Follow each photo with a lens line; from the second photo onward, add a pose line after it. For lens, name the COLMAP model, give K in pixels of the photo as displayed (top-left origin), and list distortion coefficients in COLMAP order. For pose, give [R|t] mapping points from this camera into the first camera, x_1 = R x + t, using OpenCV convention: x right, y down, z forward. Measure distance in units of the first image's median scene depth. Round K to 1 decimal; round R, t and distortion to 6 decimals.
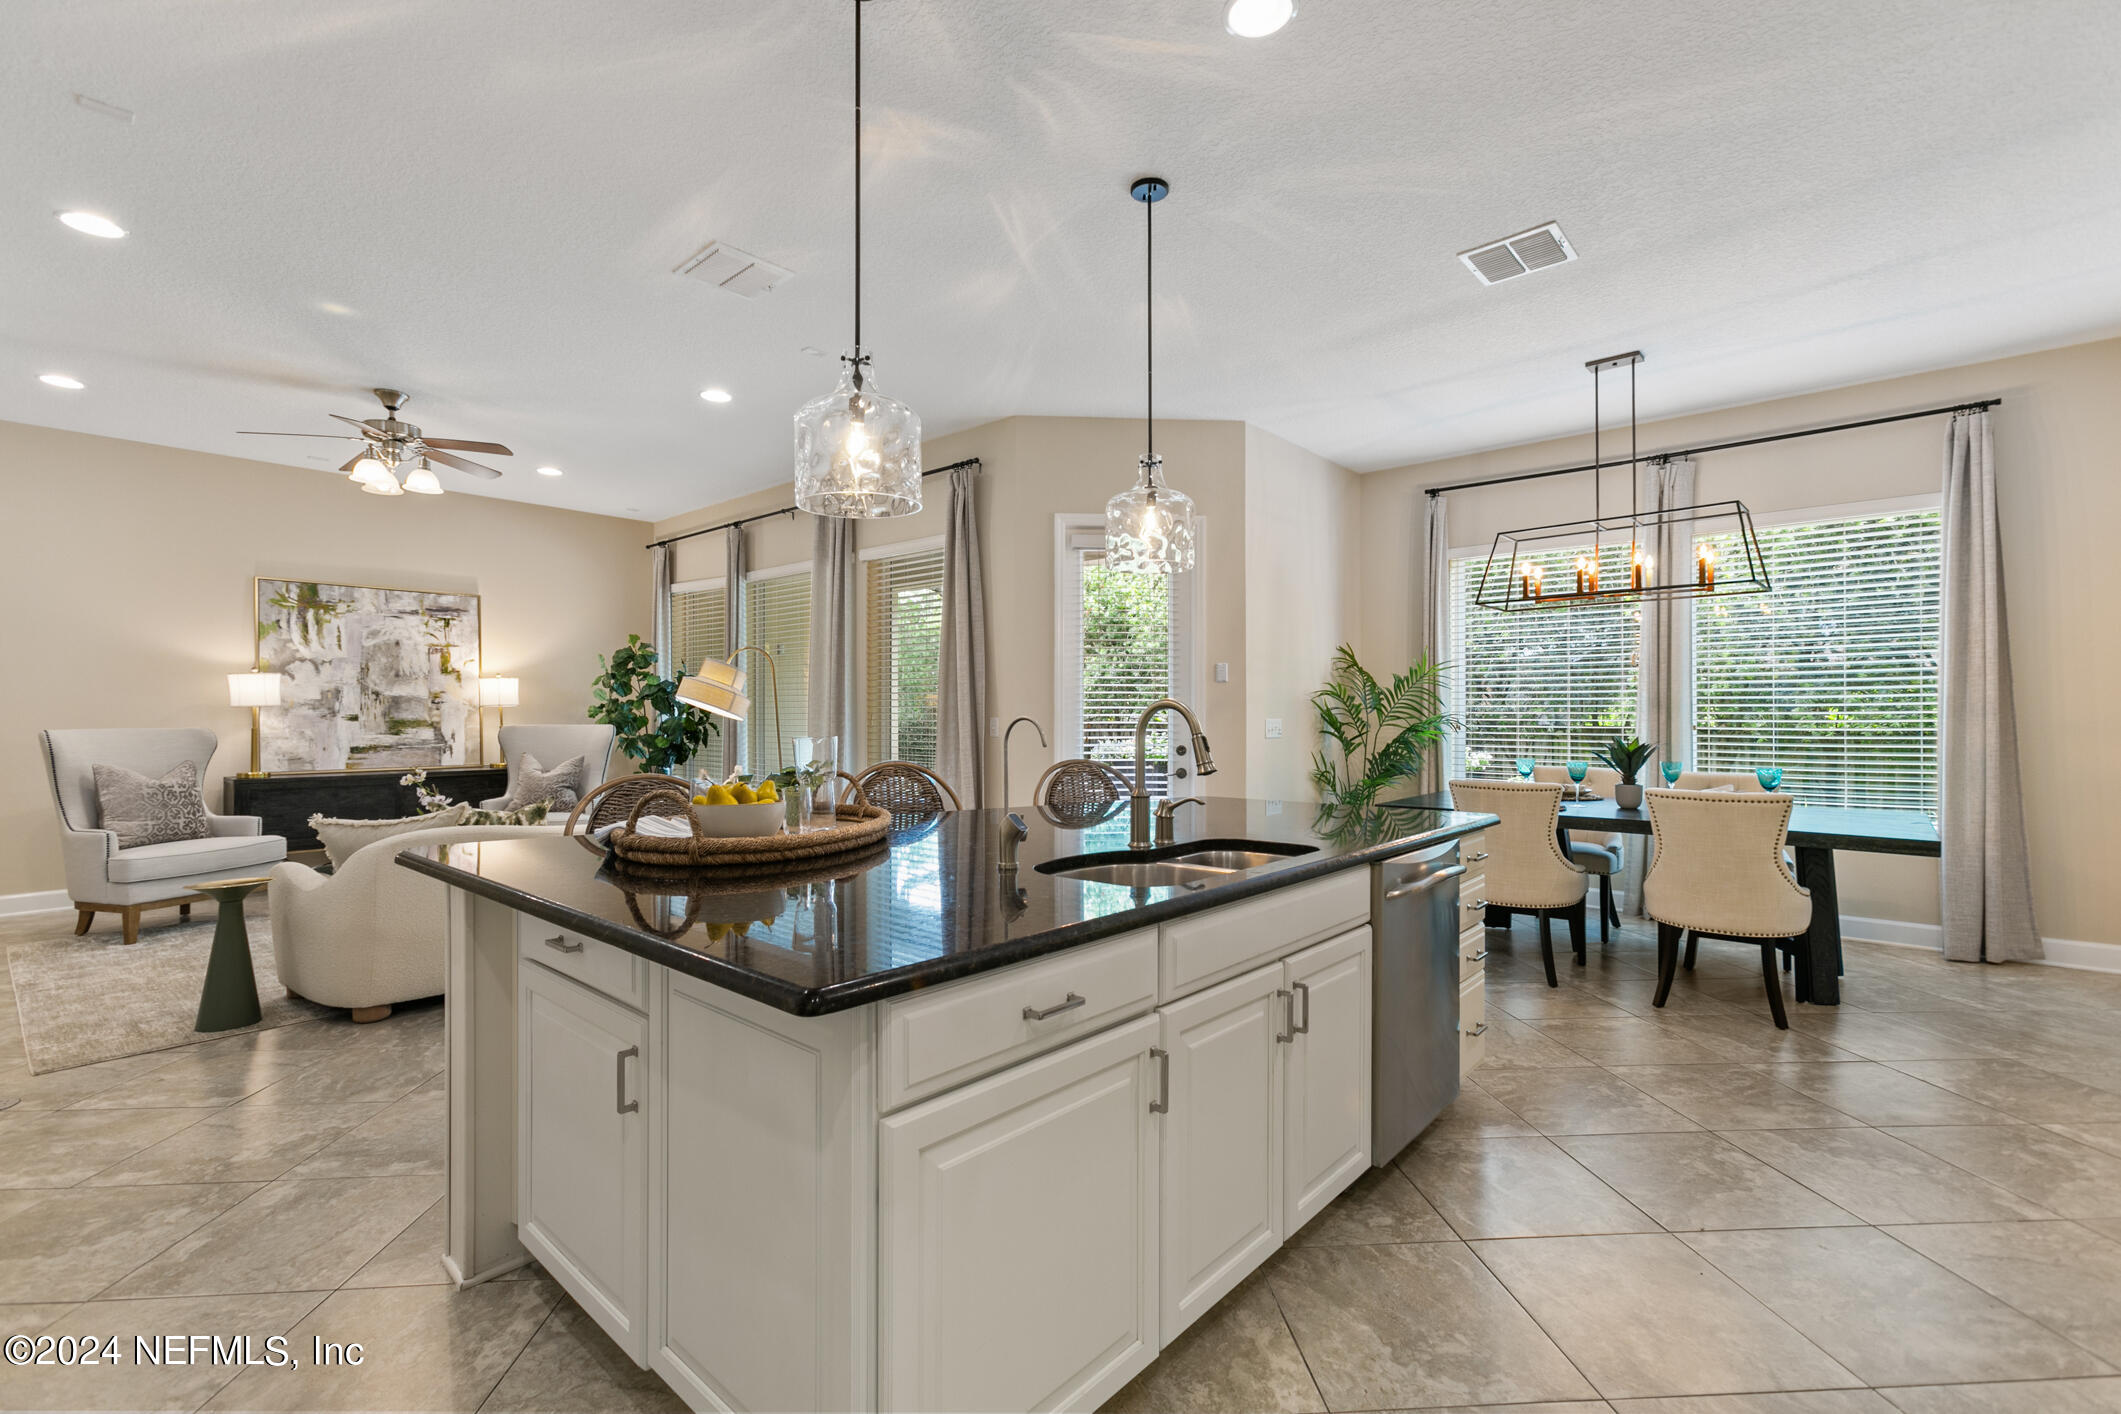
lens RADIAL K [[931.5, 0, 1052.6], [0, 931.5, 723.2], [0, 0, 1]] dist [0.003633, 0.000203]
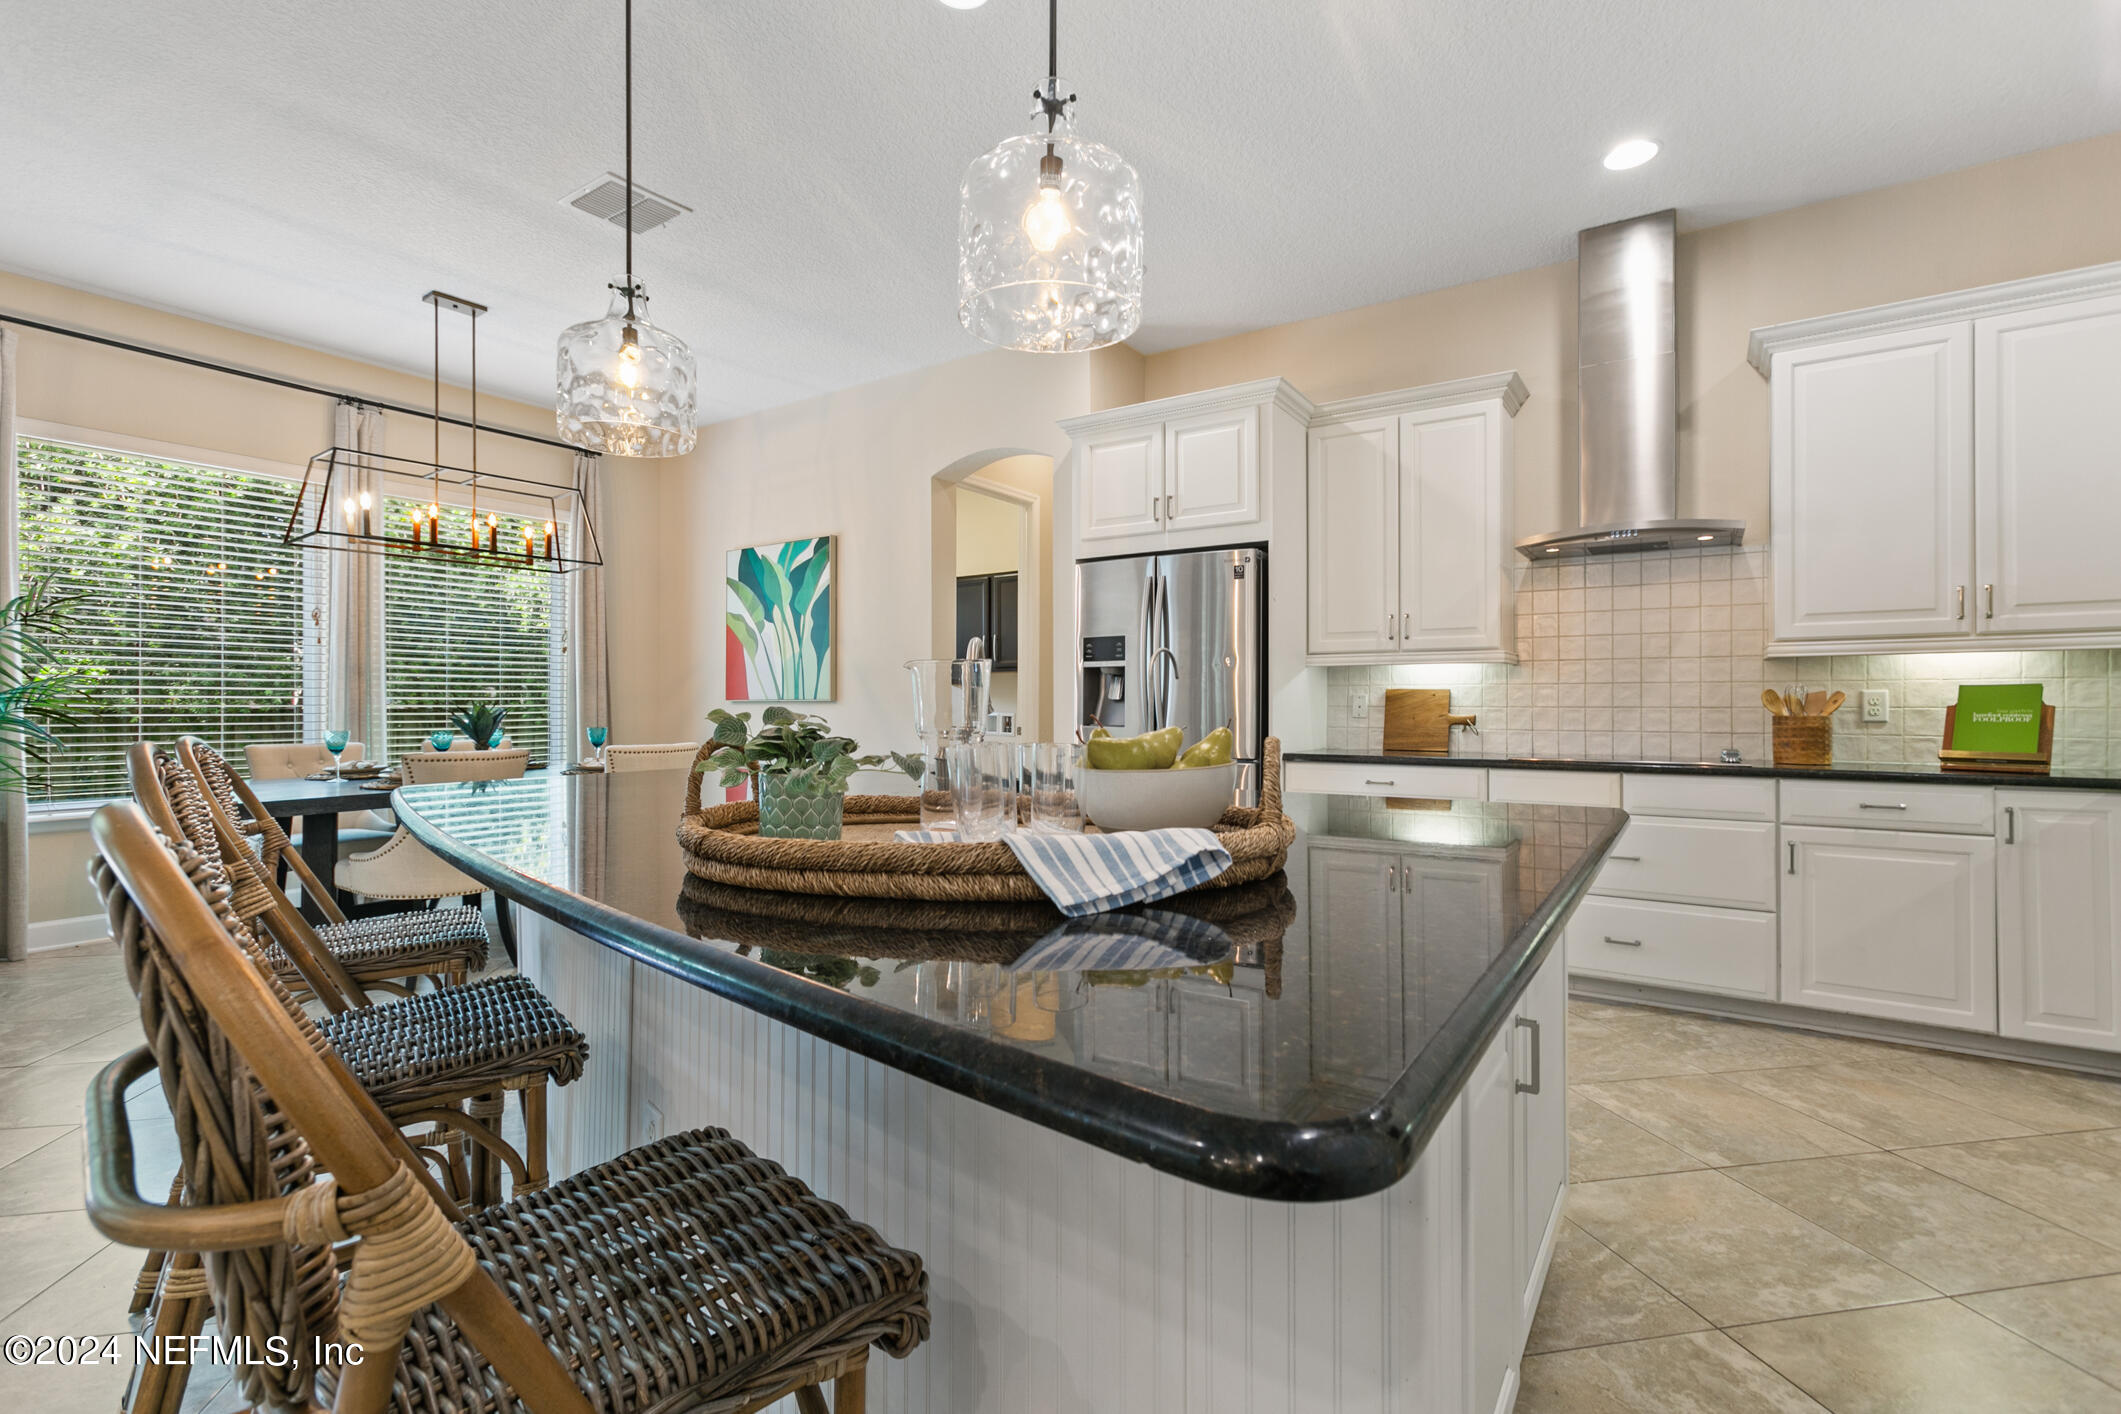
lens RADIAL K [[966.1, 0, 1074.5], [0, 966.1, 704.8], [0, 0, 1]] dist [-0.007326, 0.008036]
pose [[-0.158680, -0.001106, 0.987329, -0.347184], [0.010105, 0.999945, 0.002745, 0.015282], [-0.987278, 0.010412, -0.158660, 0.408369]]
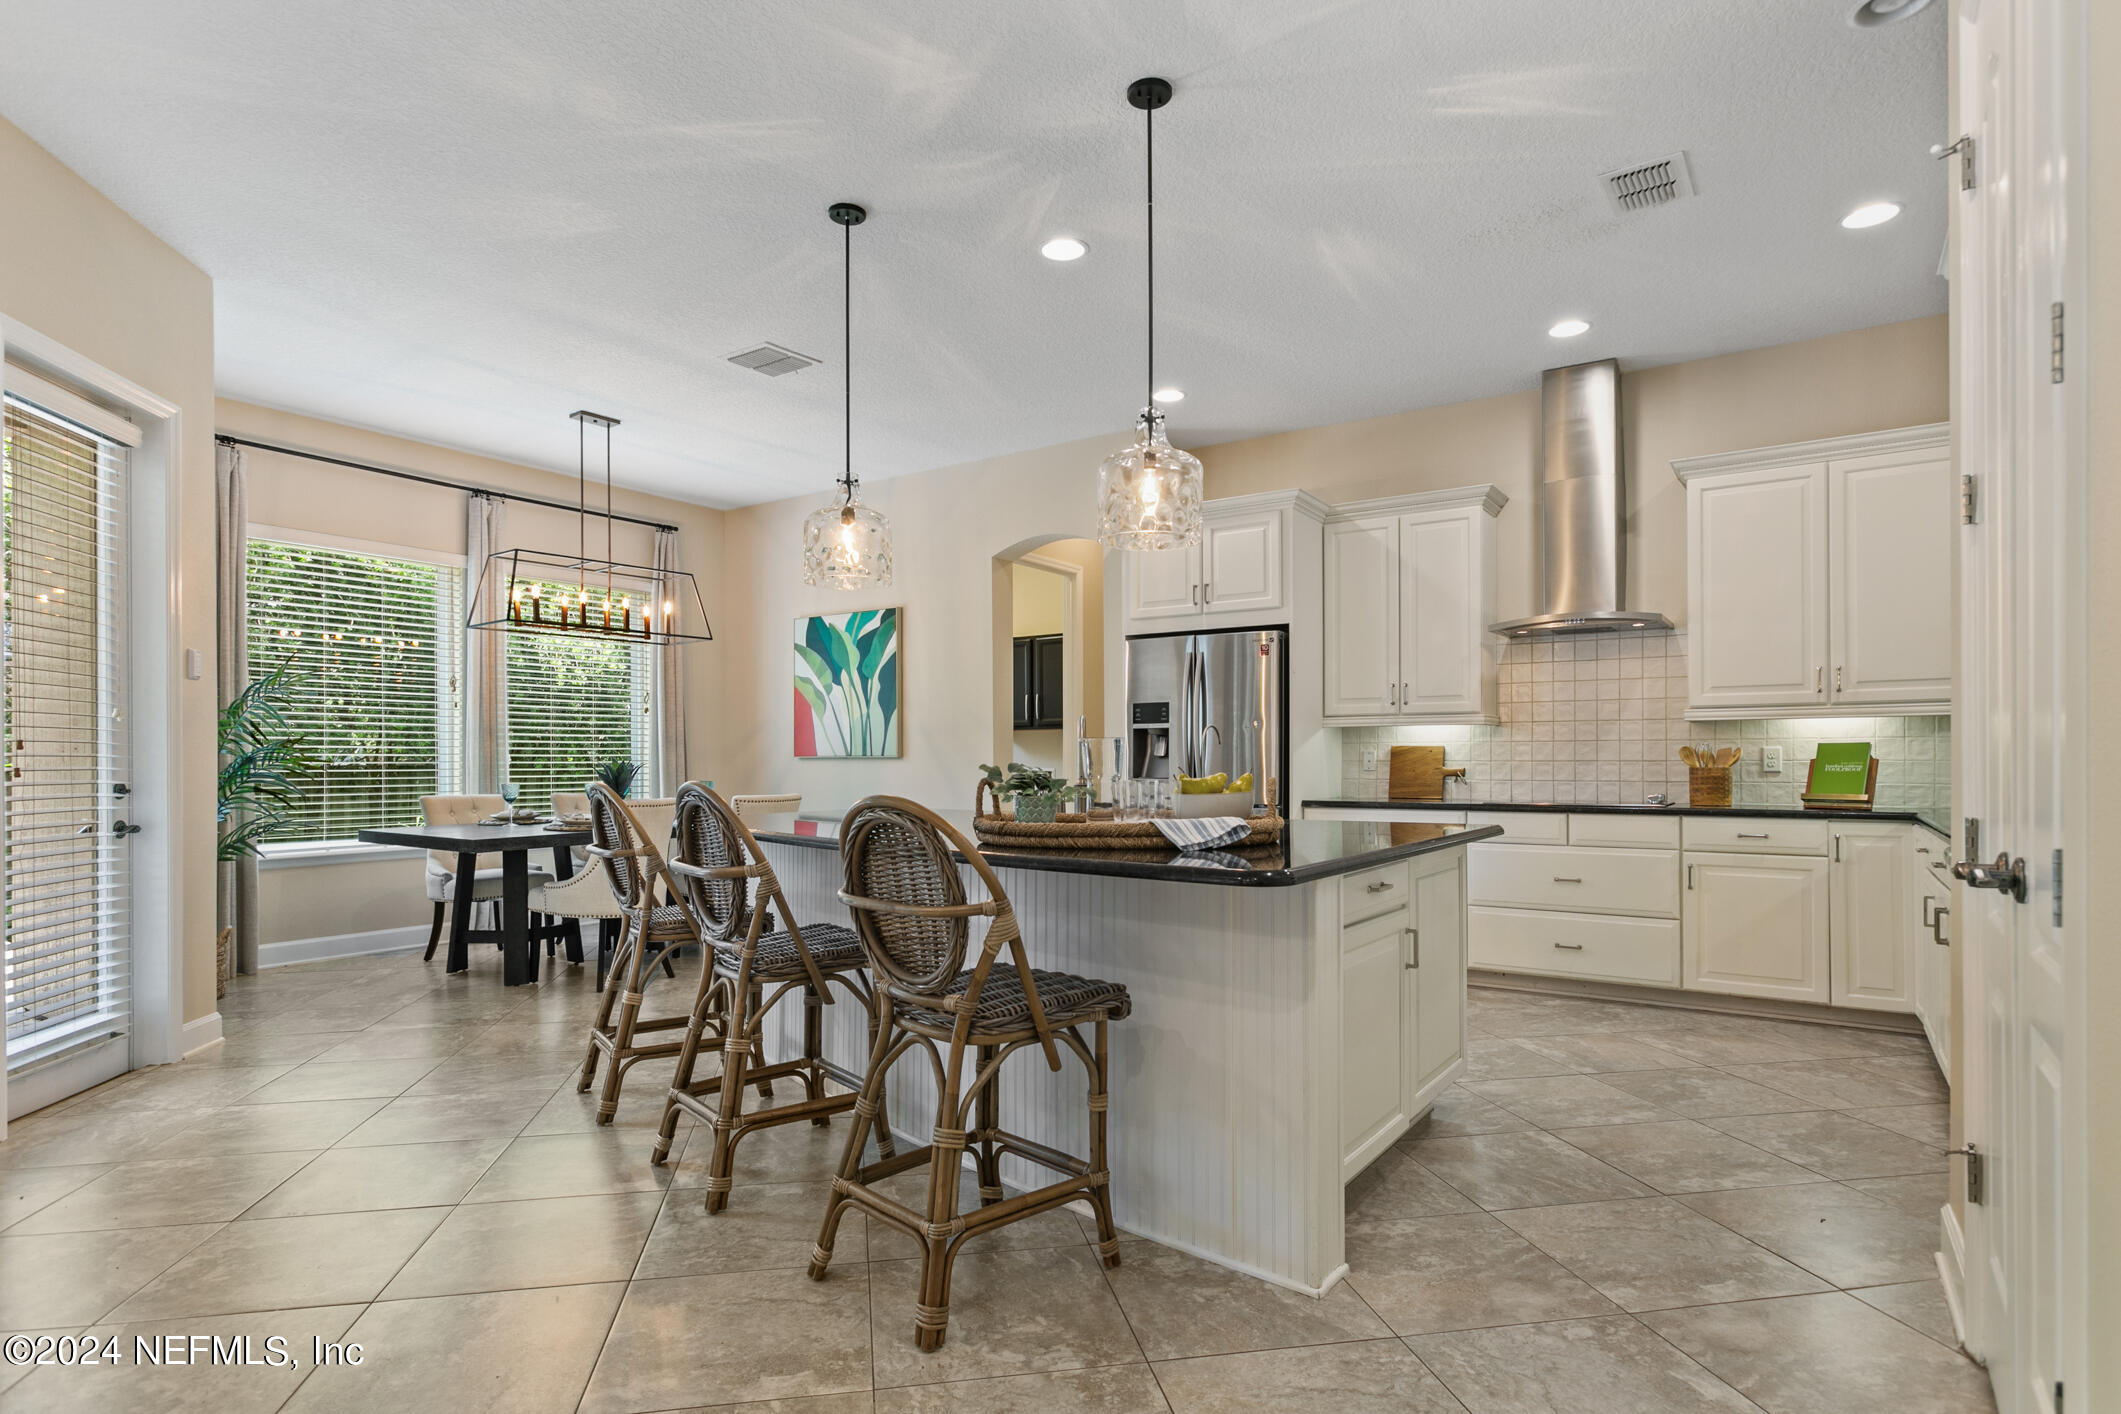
lens RADIAL K [[1102.1, 0, 1083.6], [0, 1102.1, 755.8], [0, 0, 1]] dist [0.000828, -0.000373]
pose [[-0.156403, 0.002421, 0.987690, -0.585858], [0.013092, 0.999914, -0.000378, 0.013214], [-0.987607, 0.012872, -0.156421, 0.482041]]
